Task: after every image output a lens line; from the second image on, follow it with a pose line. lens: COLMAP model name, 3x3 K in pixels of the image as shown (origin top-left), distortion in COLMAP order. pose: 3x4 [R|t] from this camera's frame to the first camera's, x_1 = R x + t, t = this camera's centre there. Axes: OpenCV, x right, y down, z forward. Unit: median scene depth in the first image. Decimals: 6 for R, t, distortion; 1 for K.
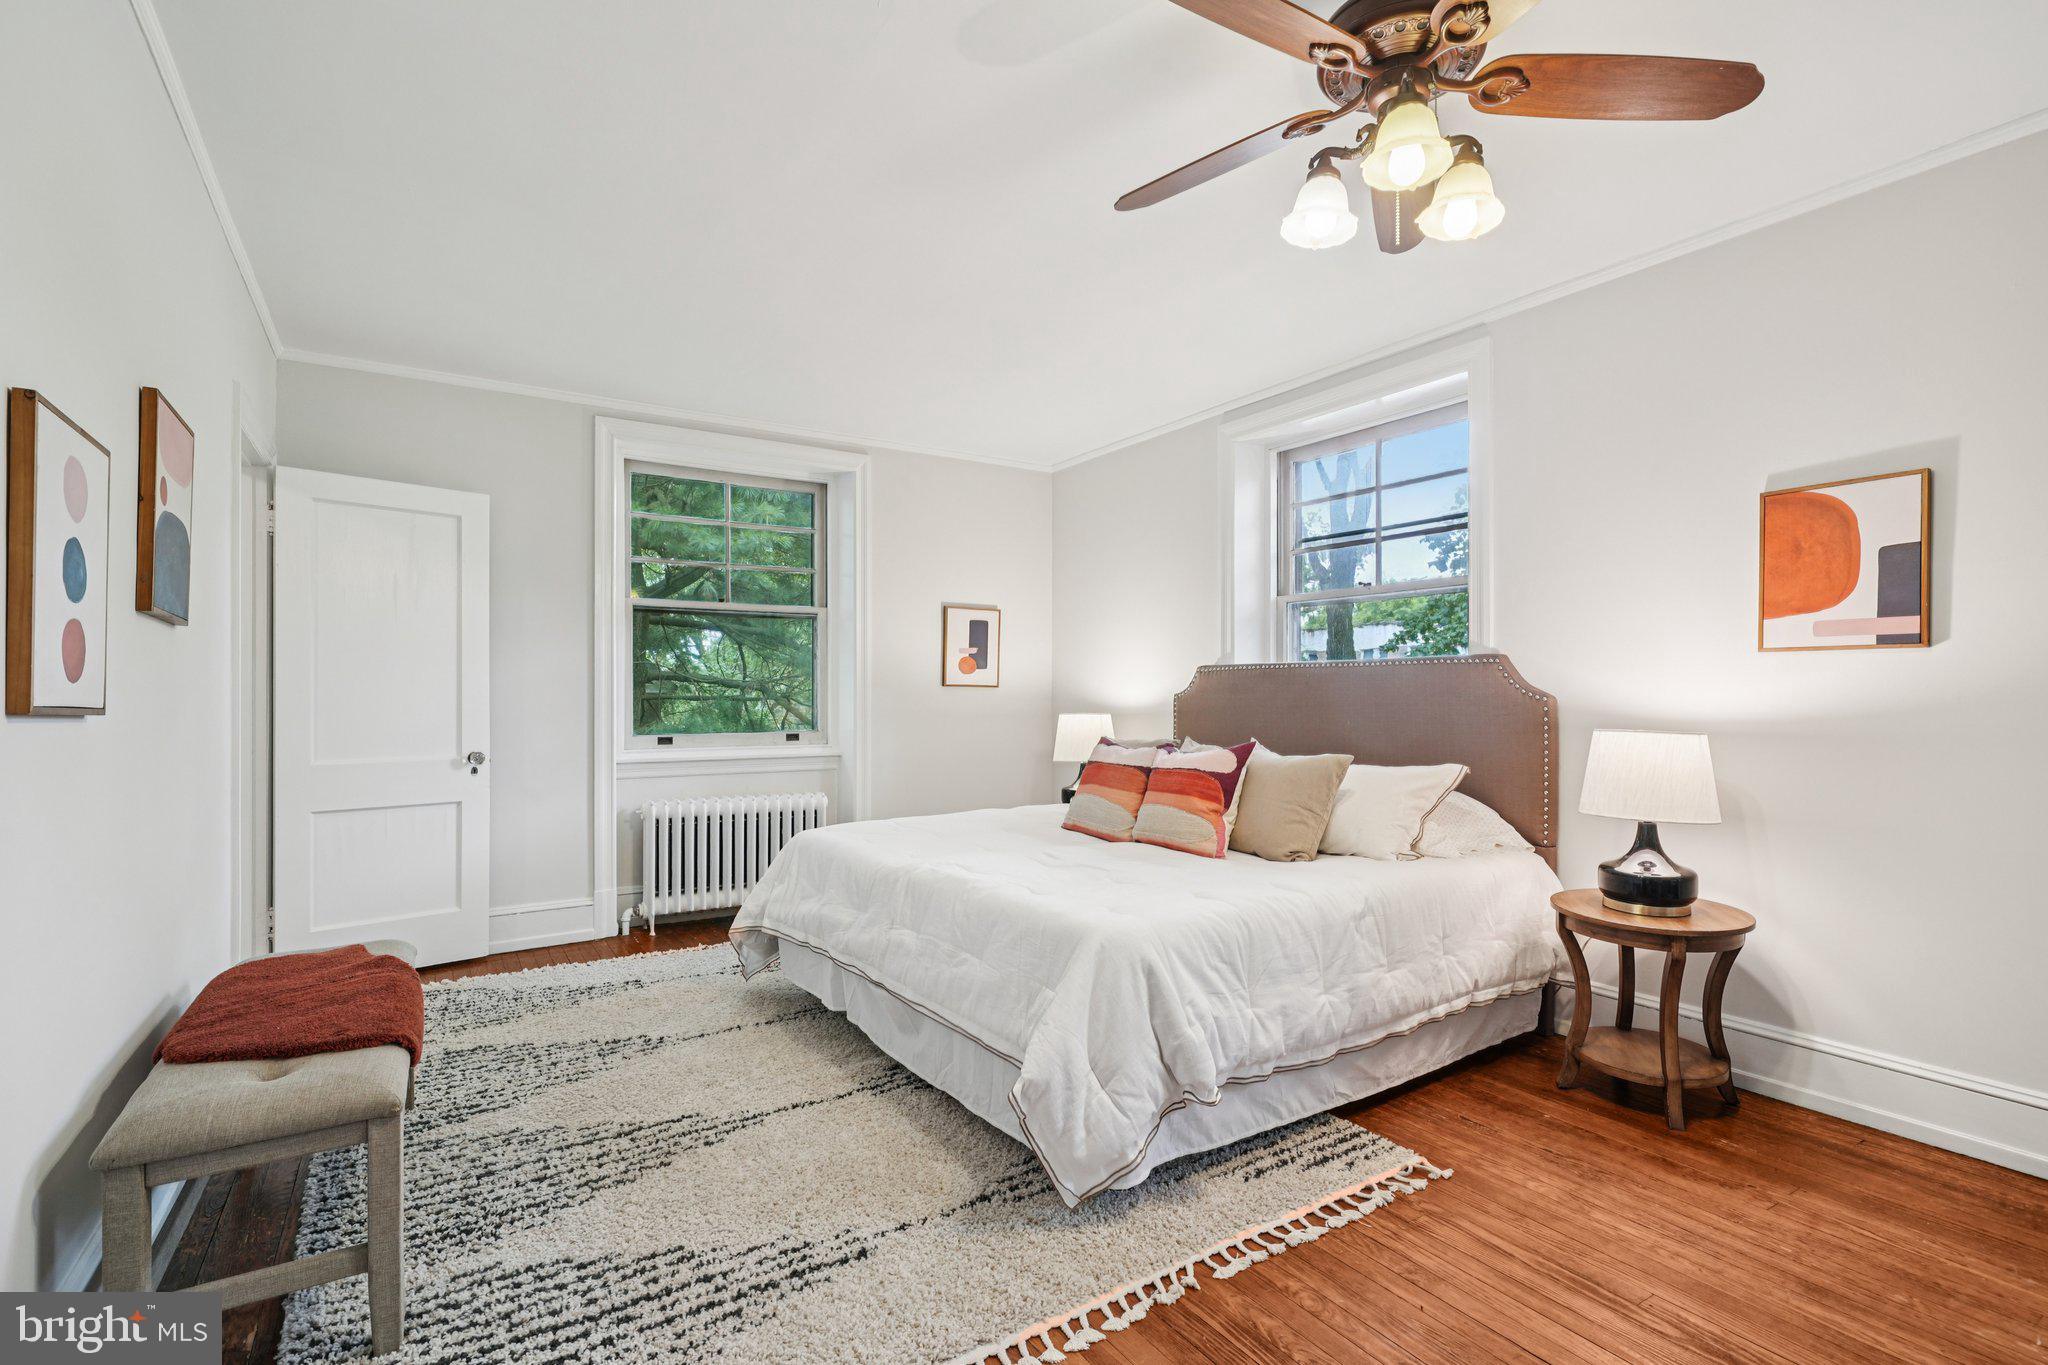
lens RADIAL K [[954.9, 0, 1022.9], [0, 954.9, 691.2], [0, 0, 1]] dist [0.002312, -0.000312]
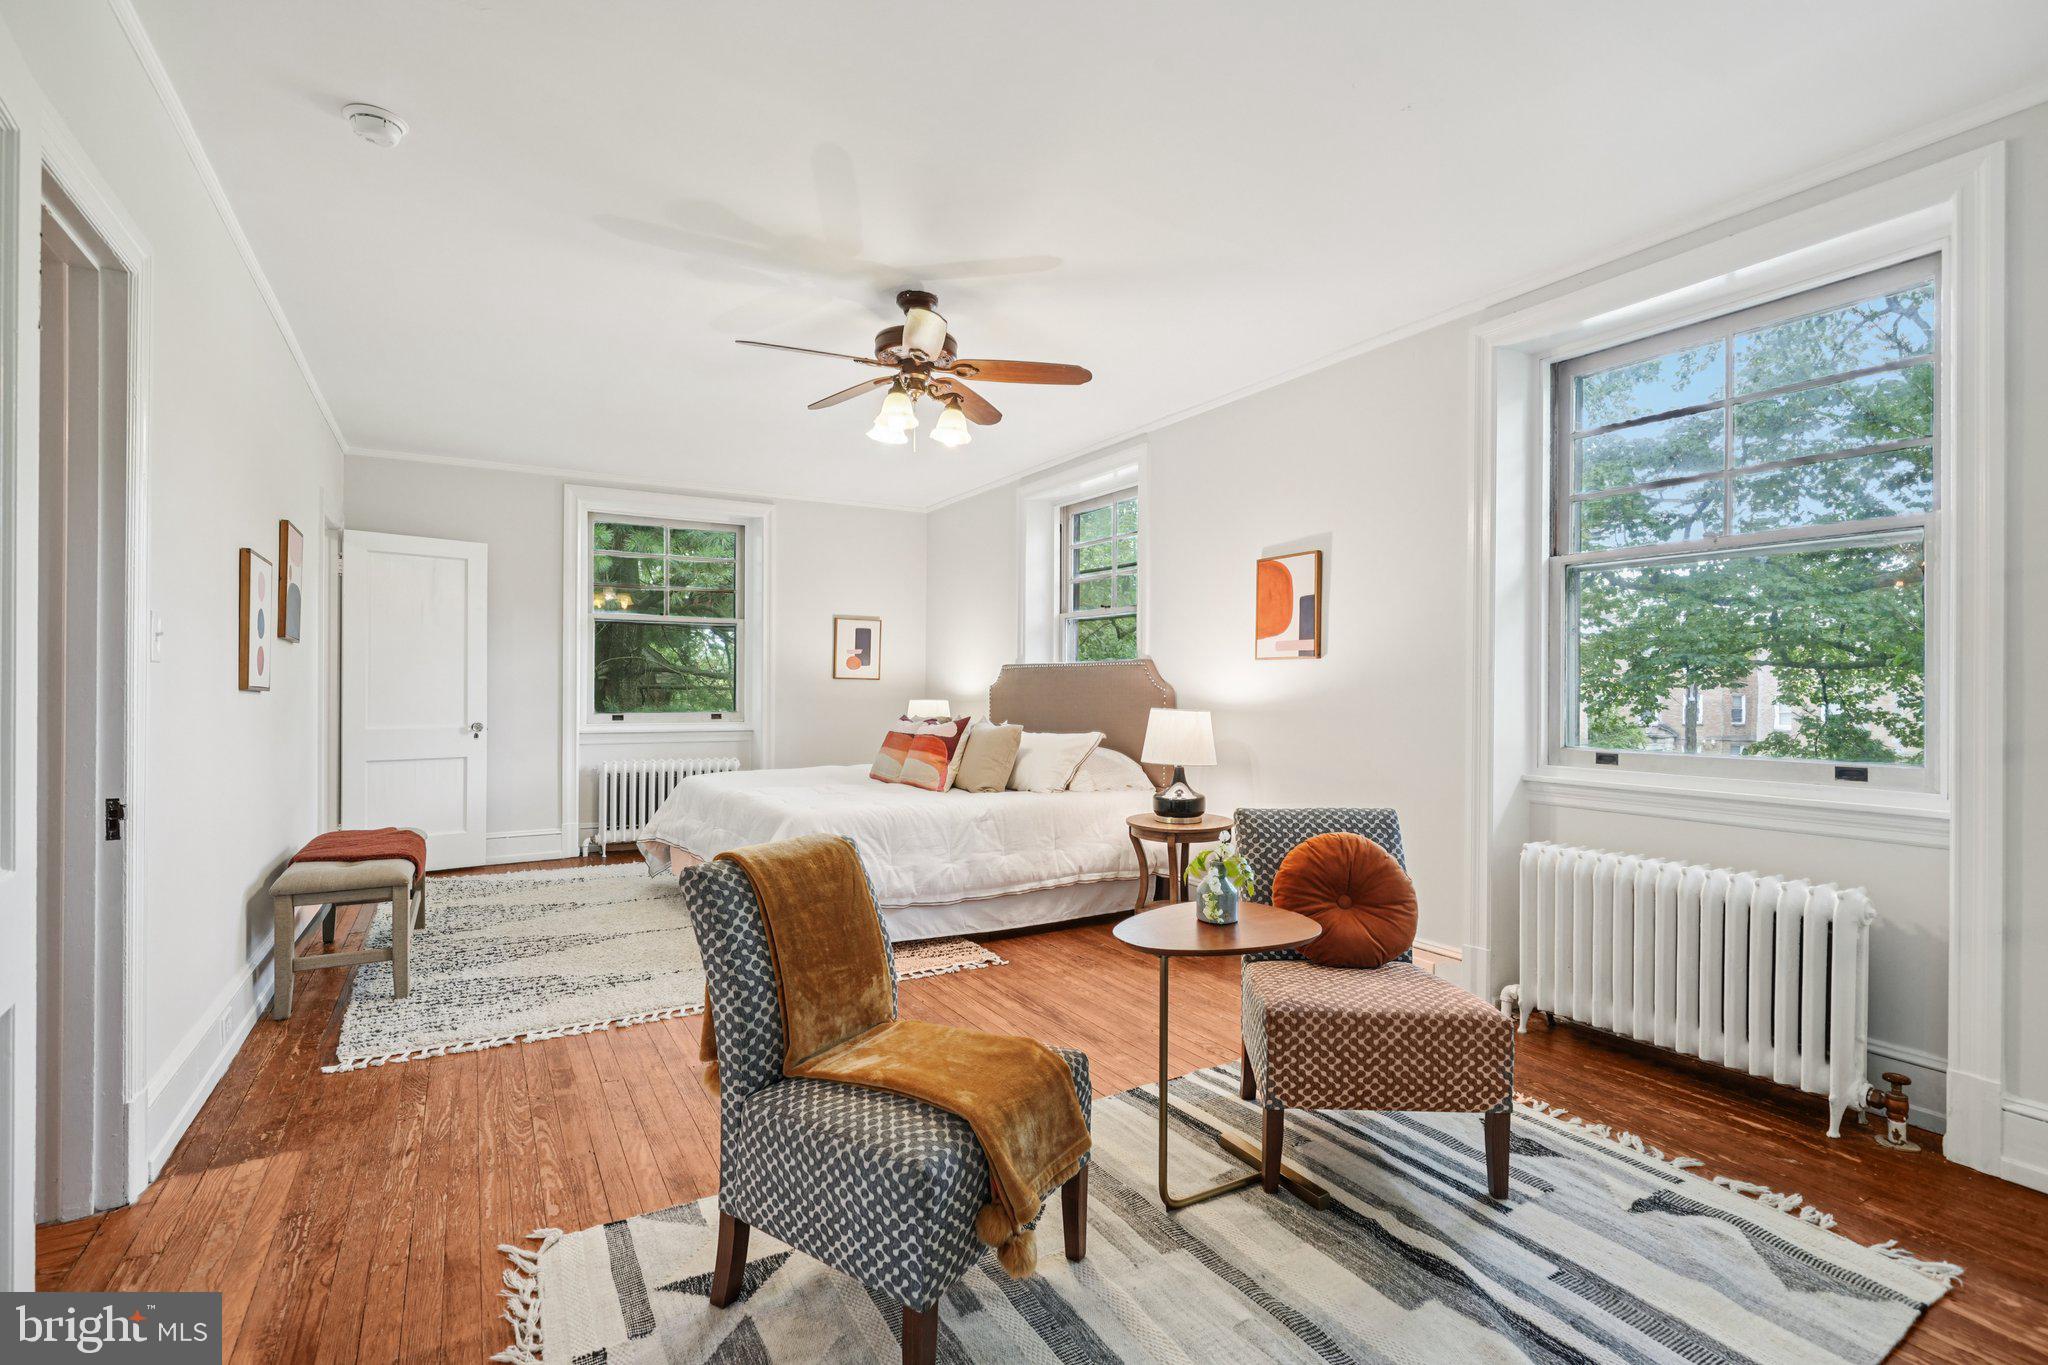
lens RADIAL K [[954.9, 0, 1016.8], [0, 954.9, 685.3], [0, 0, 1]] dist [0.002312, -0.000312]
pose [[0.999120, 0.005162, -0.041617, 0.423472], [-0.005087, 0.999985, 0.001902, -0.000028], [0.041626, -0.001689, 0.999132, -0.571657]]
